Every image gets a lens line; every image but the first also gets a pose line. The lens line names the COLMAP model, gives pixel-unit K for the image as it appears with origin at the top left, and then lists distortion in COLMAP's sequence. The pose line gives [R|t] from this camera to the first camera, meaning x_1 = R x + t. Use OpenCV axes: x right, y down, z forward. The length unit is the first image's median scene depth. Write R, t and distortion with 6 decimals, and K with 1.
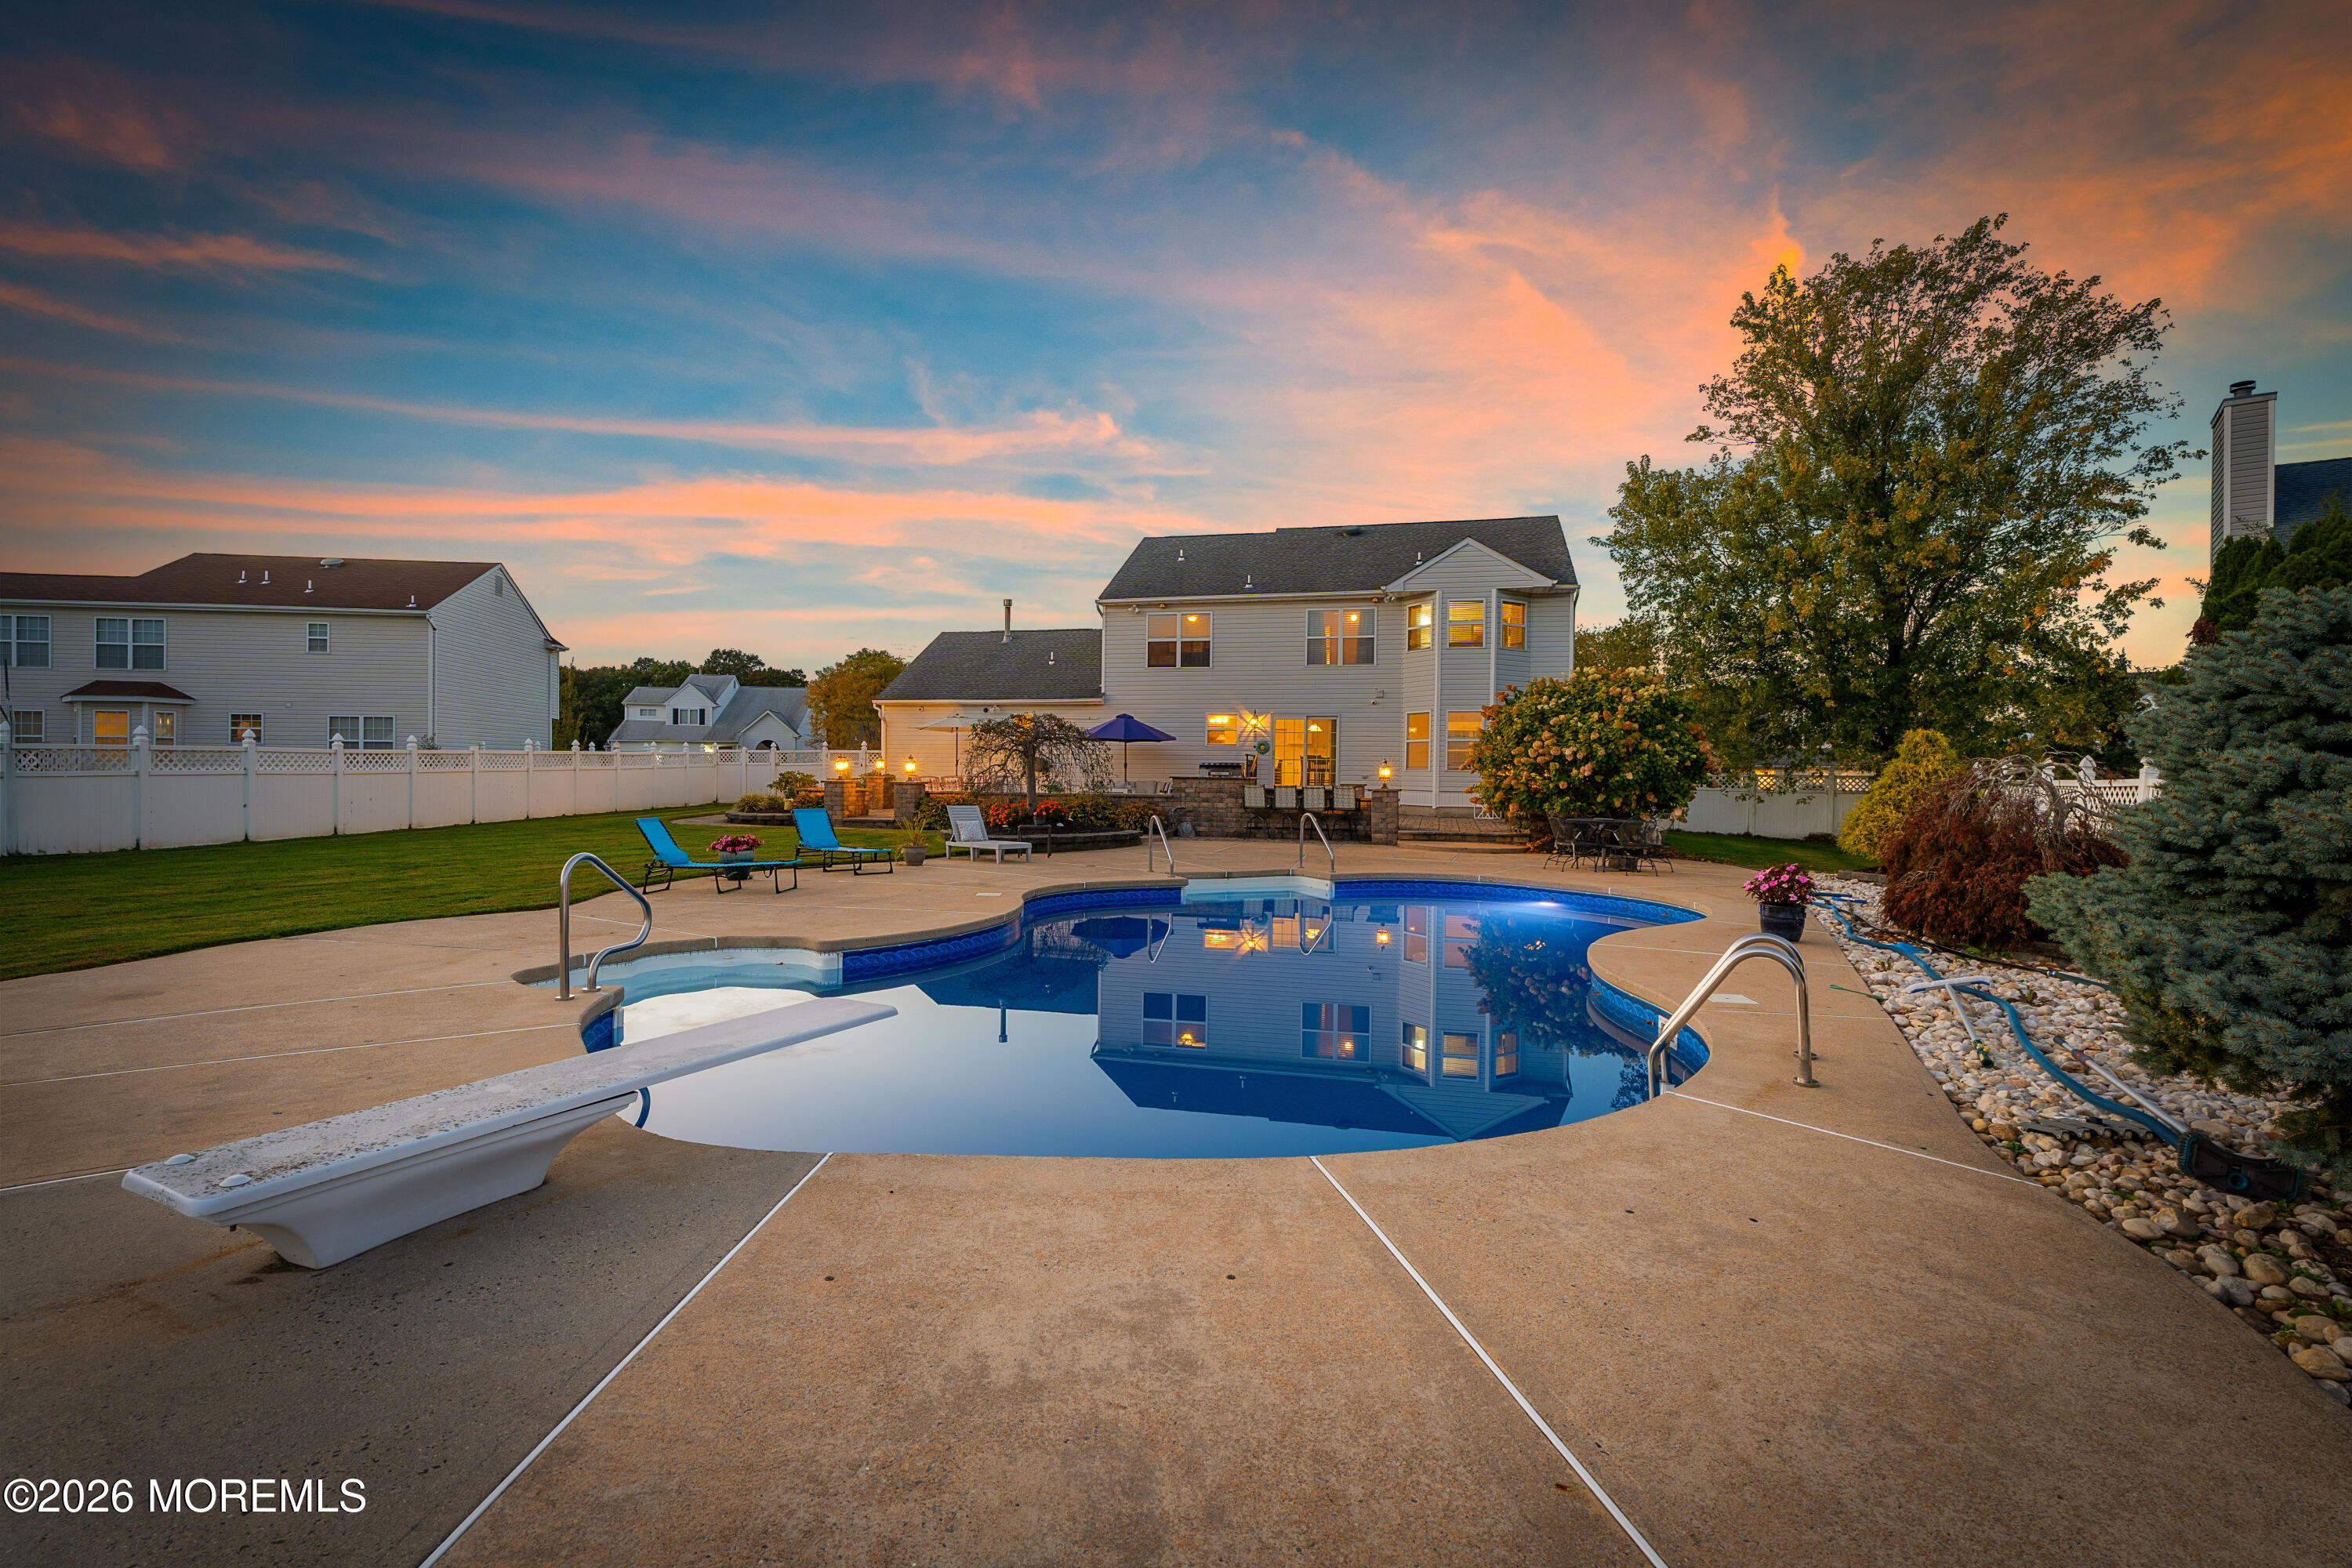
lens RADIAL K [[1088.8, 0, 1176.0], [0, 1088.8, 784.0], [0, 0, 1]] dist [-0.002894, 0.000591]
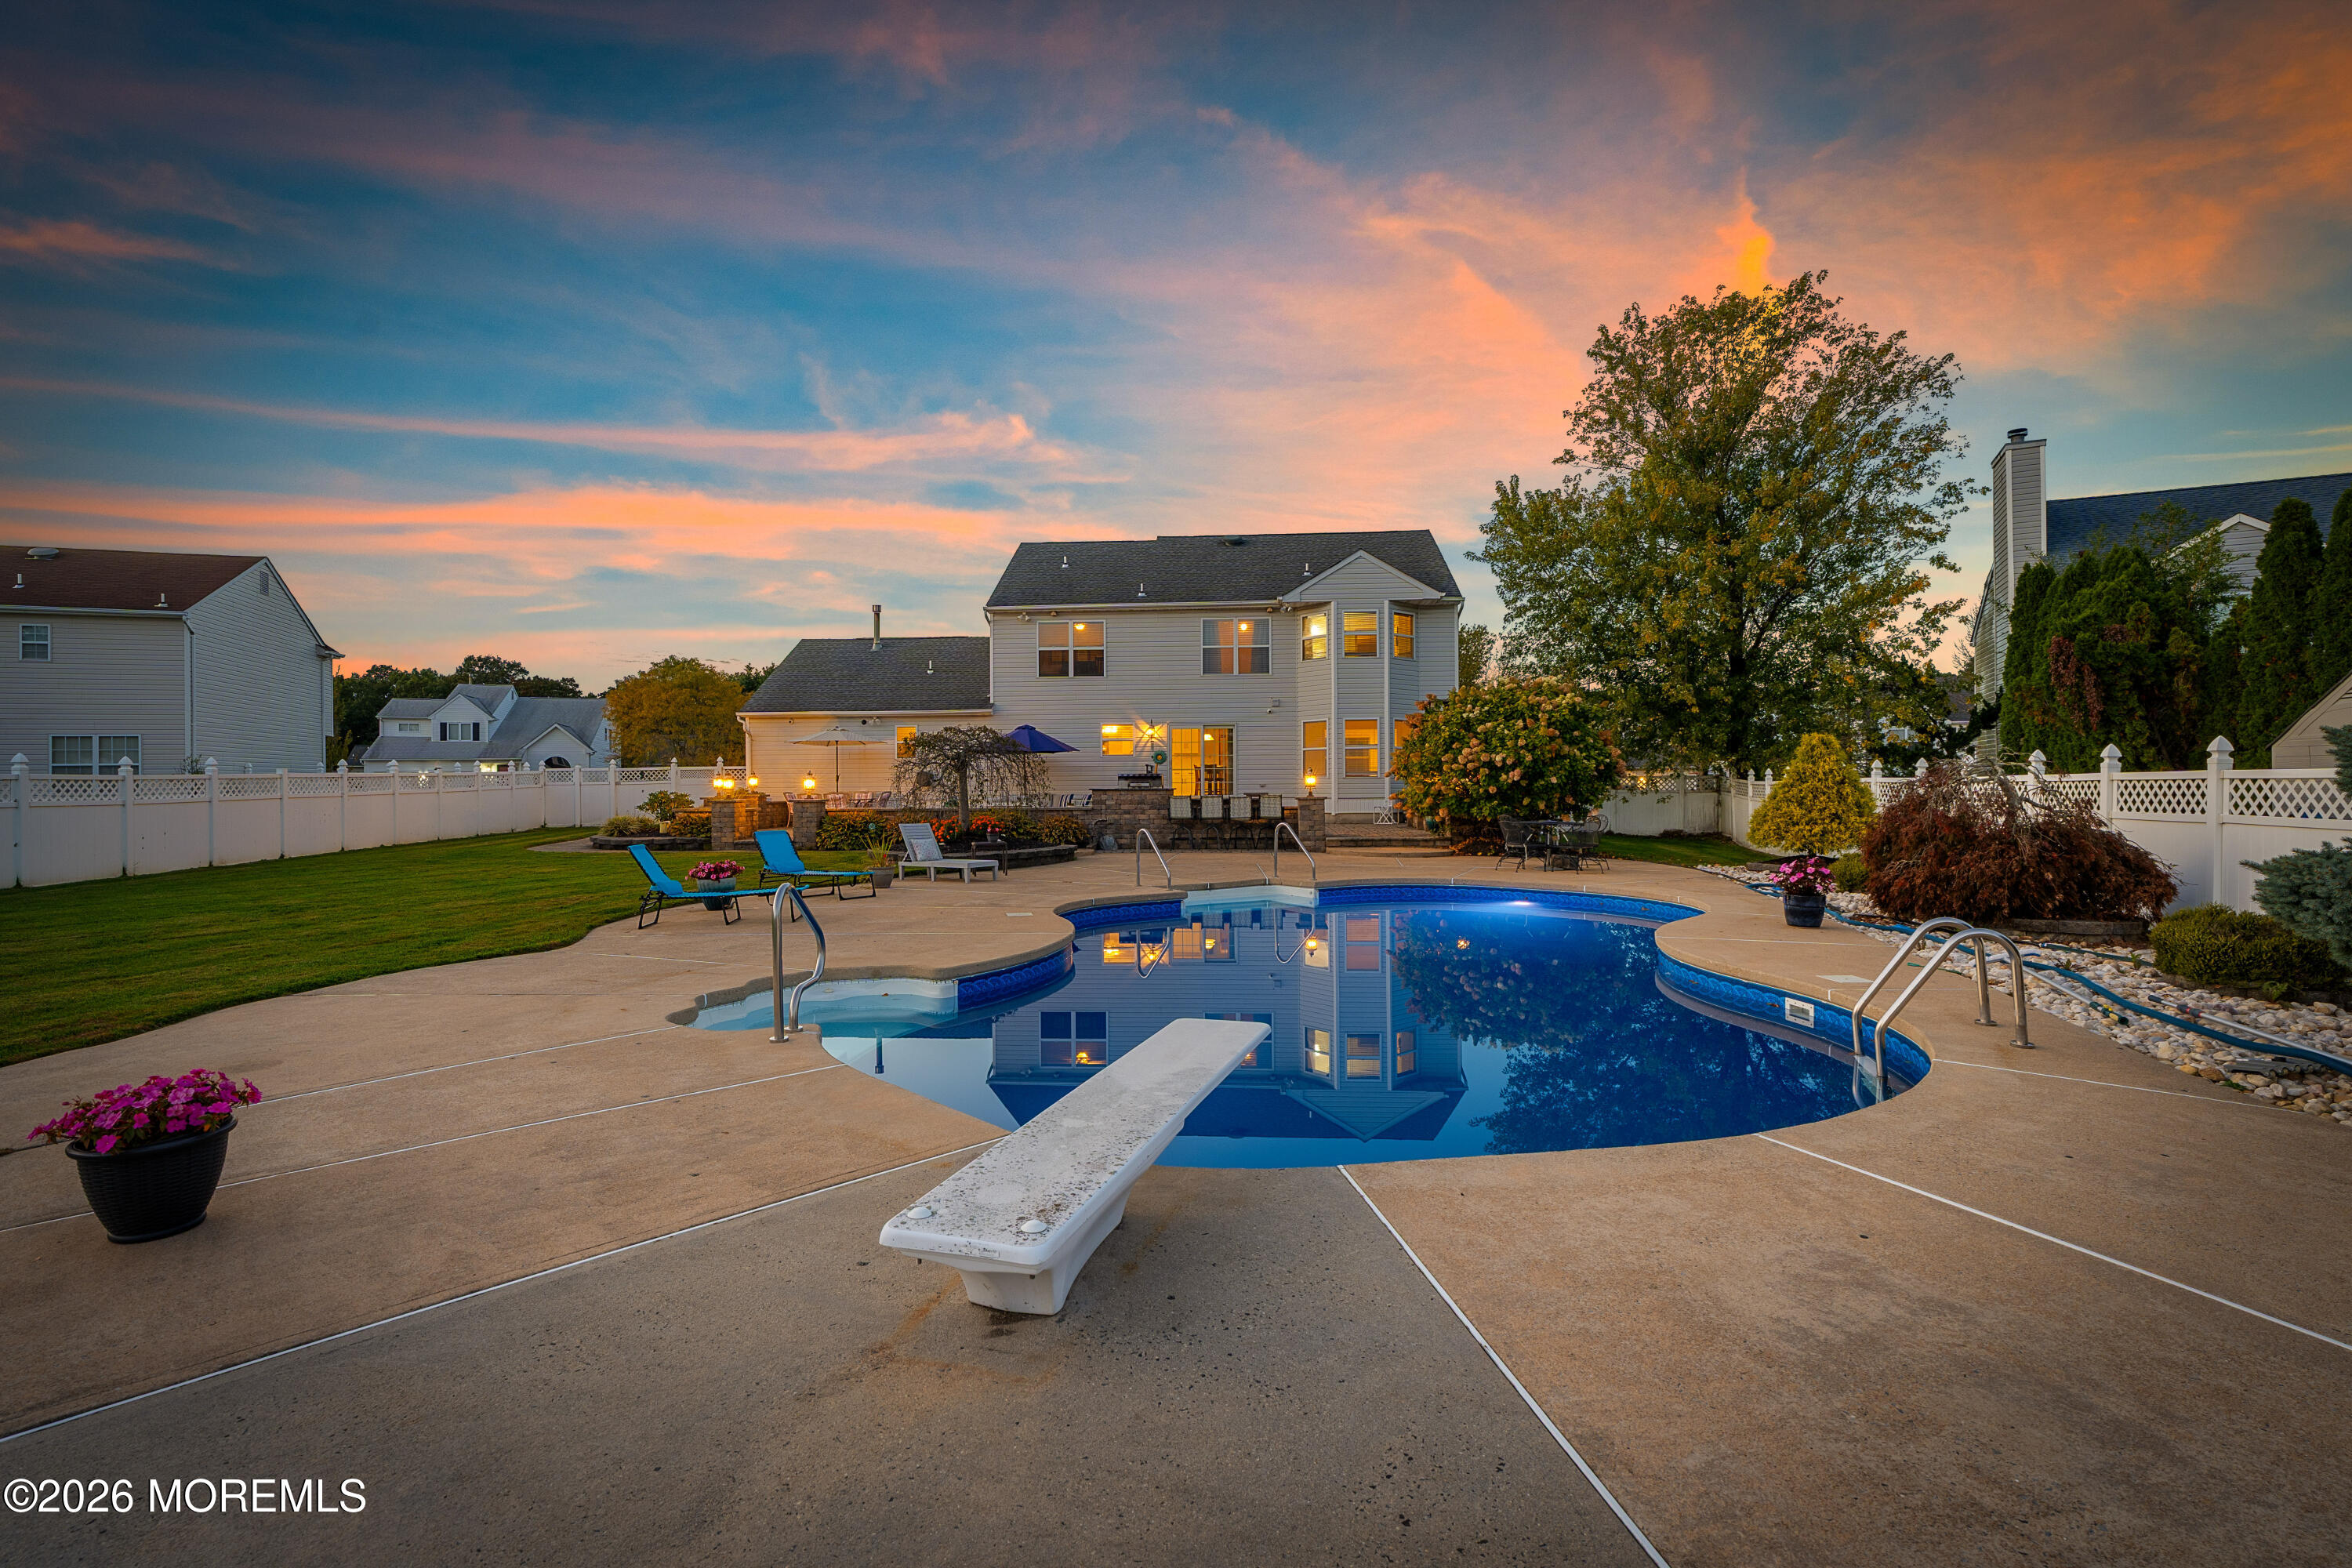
lens RADIAL K [[1115.9, 0, 1176.0], [0, 1115.9, 784.0], [0, 0, 1]] dist [-0.003090, 0.000497]
pose [[0.983652, -0.018304, 0.179147, -0.106851], [0.019950, 0.999774, -0.007388, -0.002137], [-0.178971, 0.010841, 0.983795, -0.000364]]
